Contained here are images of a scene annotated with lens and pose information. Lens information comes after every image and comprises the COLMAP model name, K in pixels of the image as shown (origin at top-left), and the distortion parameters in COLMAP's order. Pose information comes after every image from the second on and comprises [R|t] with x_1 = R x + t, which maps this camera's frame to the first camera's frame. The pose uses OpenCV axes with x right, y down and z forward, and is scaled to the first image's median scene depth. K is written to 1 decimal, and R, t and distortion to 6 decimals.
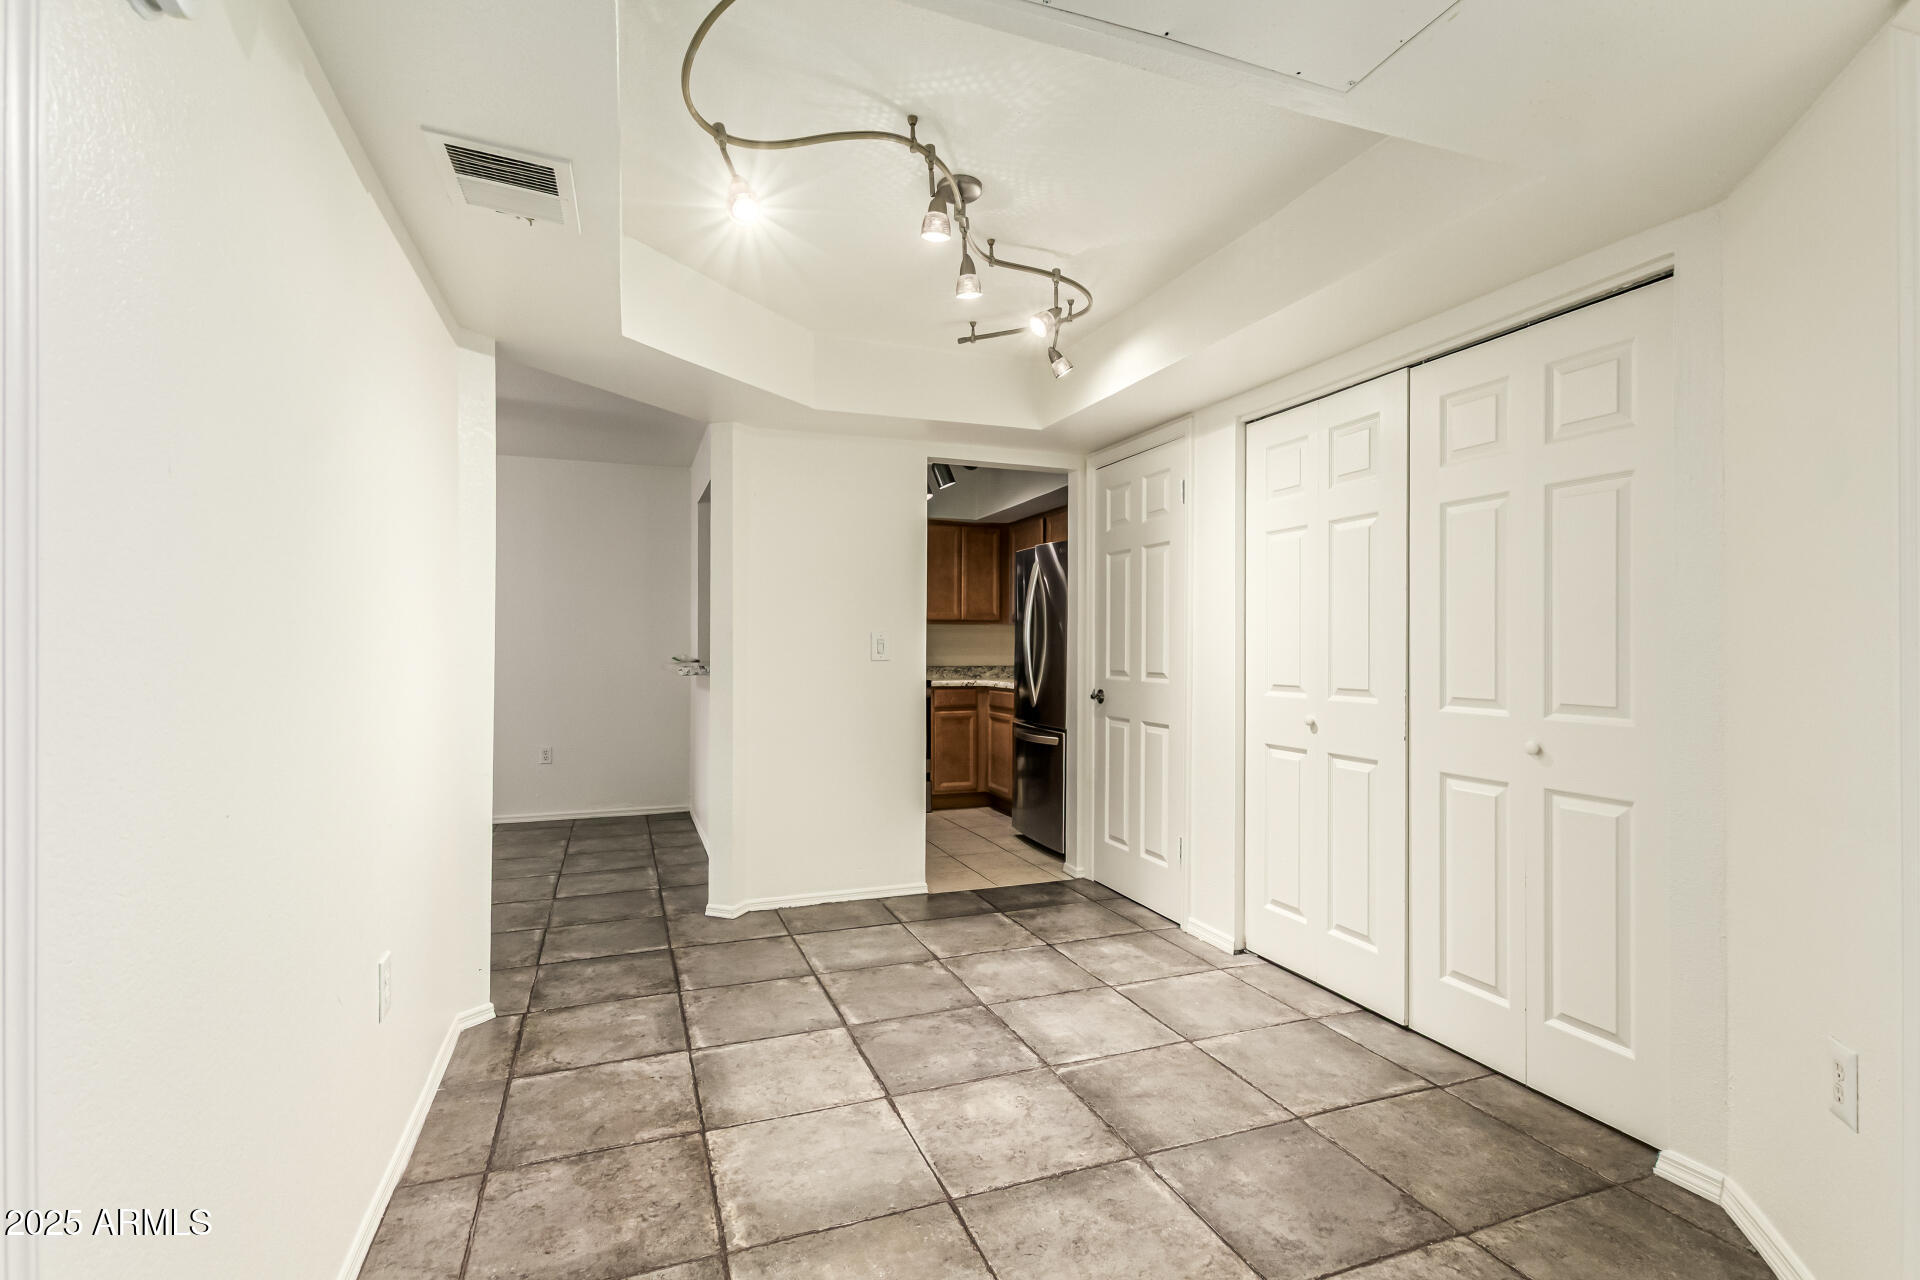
lens RADIAL K [[895.0, 0, 961.7], [0, 895.0, 646.0], [0, 0, 1]] dist [0.000657, -0.001192]
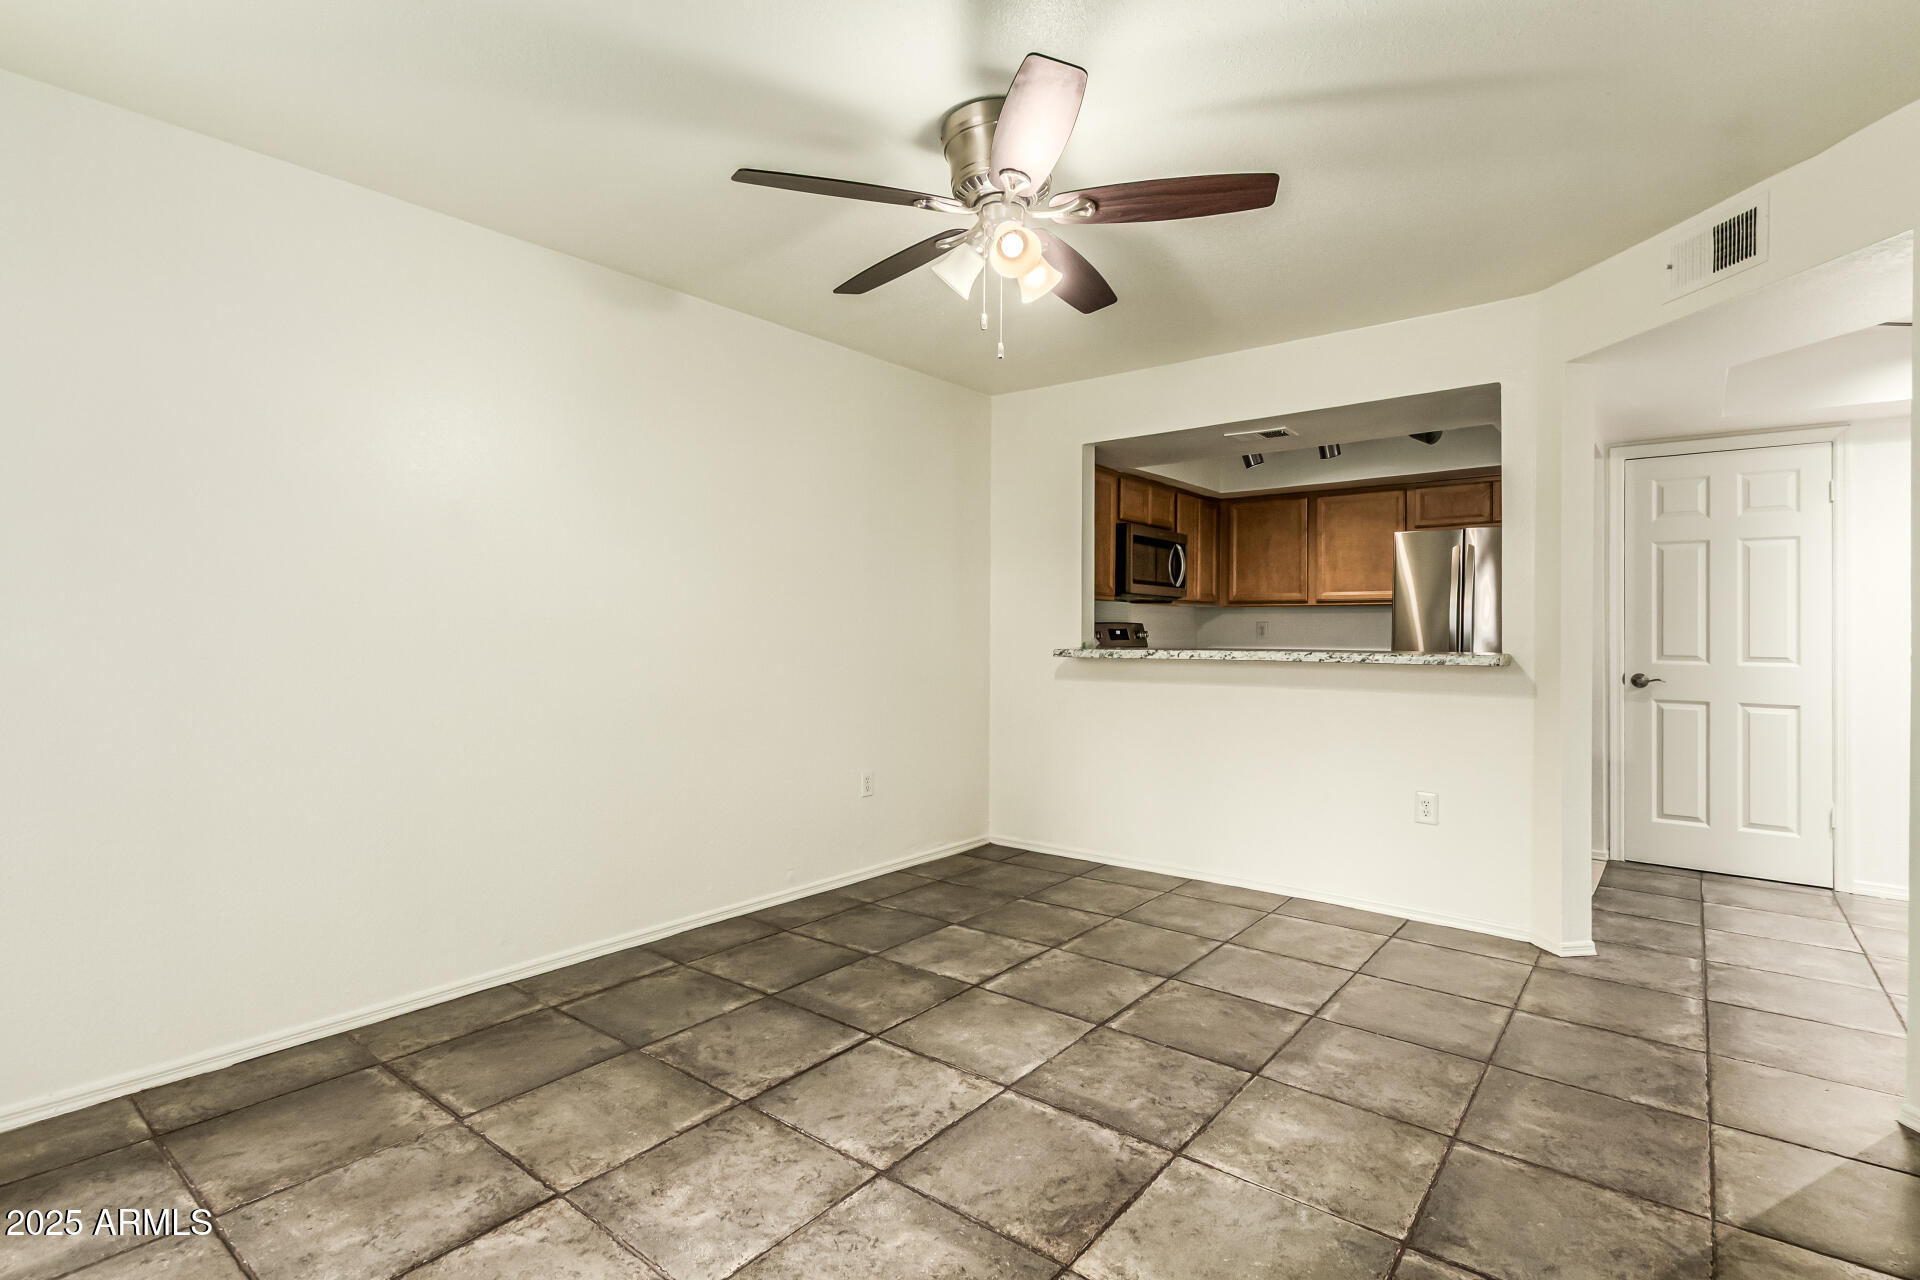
lens RADIAL K [[915.4, 0, 958.2], [0, 915.4, 624.1], [0, 0, 1]] dist [-0.000014, -0.000409]
pose [[0.865376, 0.006995, 0.501074, -1.861477], [-0.006301, 0.999975, -0.003076, -0.001488], [-0.501084, -0.000495, 0.865399, 0.852100]]
